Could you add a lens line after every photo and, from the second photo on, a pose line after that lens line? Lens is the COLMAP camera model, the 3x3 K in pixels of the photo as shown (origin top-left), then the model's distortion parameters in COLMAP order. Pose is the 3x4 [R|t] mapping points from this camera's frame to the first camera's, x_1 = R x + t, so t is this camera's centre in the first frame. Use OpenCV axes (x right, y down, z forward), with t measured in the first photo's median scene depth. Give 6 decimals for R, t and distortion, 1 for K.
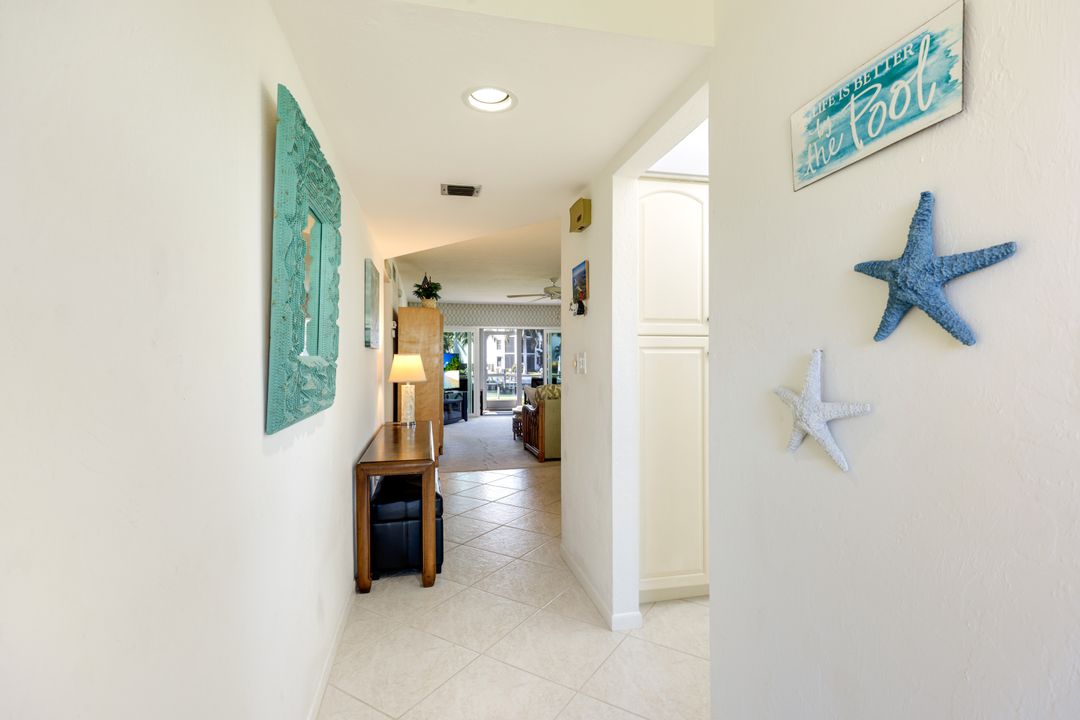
lens RADIAL K [[514.9, 0, 537.7], [0, 514.9, 359.3], [0, 0, 1]] dist [0.000216, -0.000042]
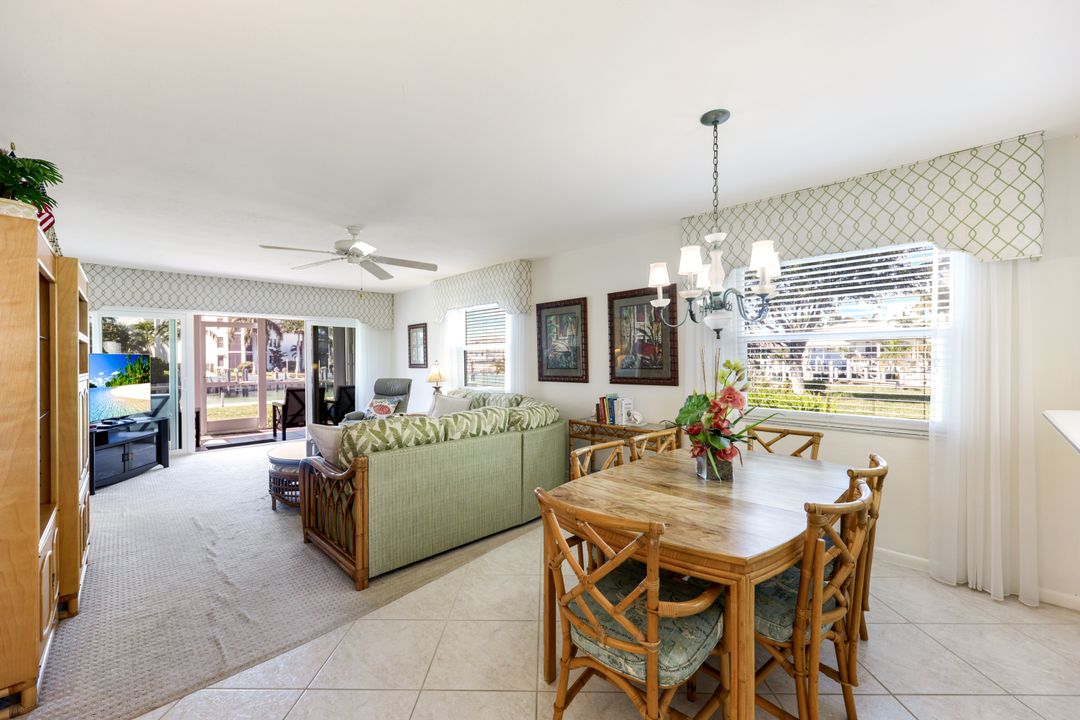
lens RADIAL K [[439.6, 0, 540.0], [0, 439.6, 360.0], [0, 0, 1]] dist [-0.000359, 0.000163]
pose [[0.849641, -0.007997, 0.527301, -0.033167], [0.004388, 0.999958, 0.008096, -0.006034], [-0.527344, -0.004565, 0.849640, 0.294007]]
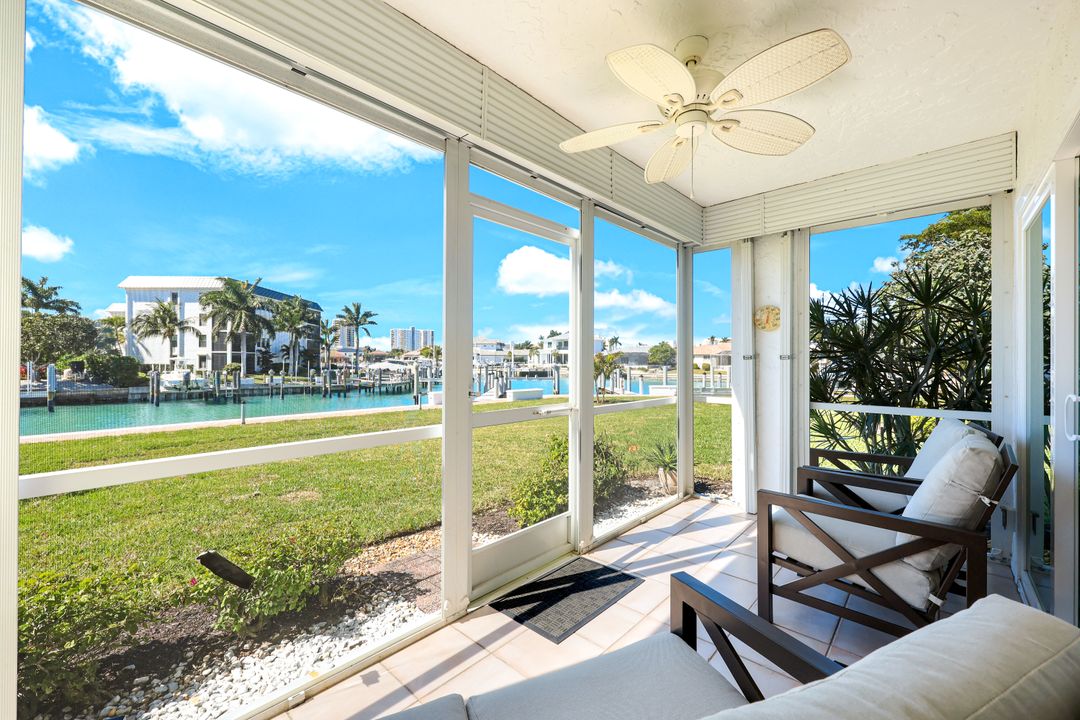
lens RADIAL K [[433.0, 0, 531.8], [0, 433.0, 362.6], [0, 0, 1]] dist [0.001609, 0.000205]
pose [[0.826298, 0.003072, 0.563225, -0.188353], [-0.005316, 0.999983, 0.002344, 0.007625], [-0.563208, -0.004931, 0.826300, 0.919972]]
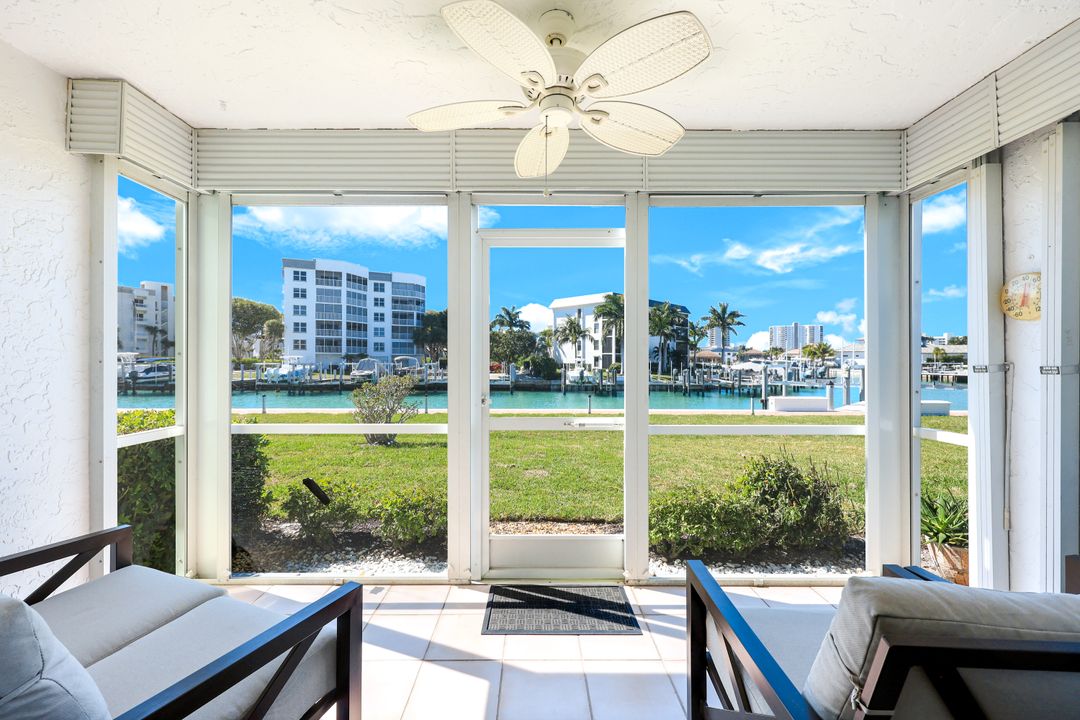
lens RADIAL K [[433.2, 0, 540.0], [0, 433.2, 360.0], [0, 0, 1]] dist [0.000166, -0.000119]
pose [[0.978123, 0.004418, -0.207978, -0.041542], [-0.004219, 0.999990, 0.001402, 0.001506], [0.207982, -0.000494, 0.978132, 0.883004]]
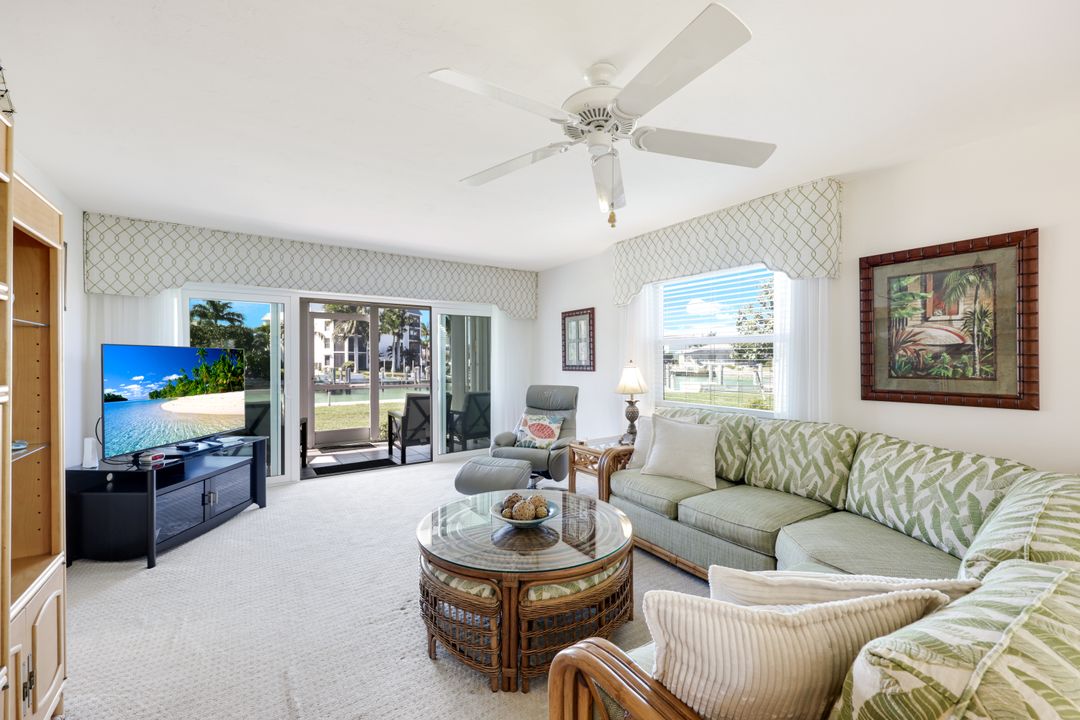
lens RADIAL K [[433.2, 0, 540.0], [0, 433.2, 360.0], [0, 0, 1]] dist [0.000166, -0.000119]
pose [[0.927062, 0.000054, 0.374907, -0.052544], [-0.001903, 0.999988, 0.004560, -0.003681], [-0.374903, -0.004941, 0.927051, 0.508435]]
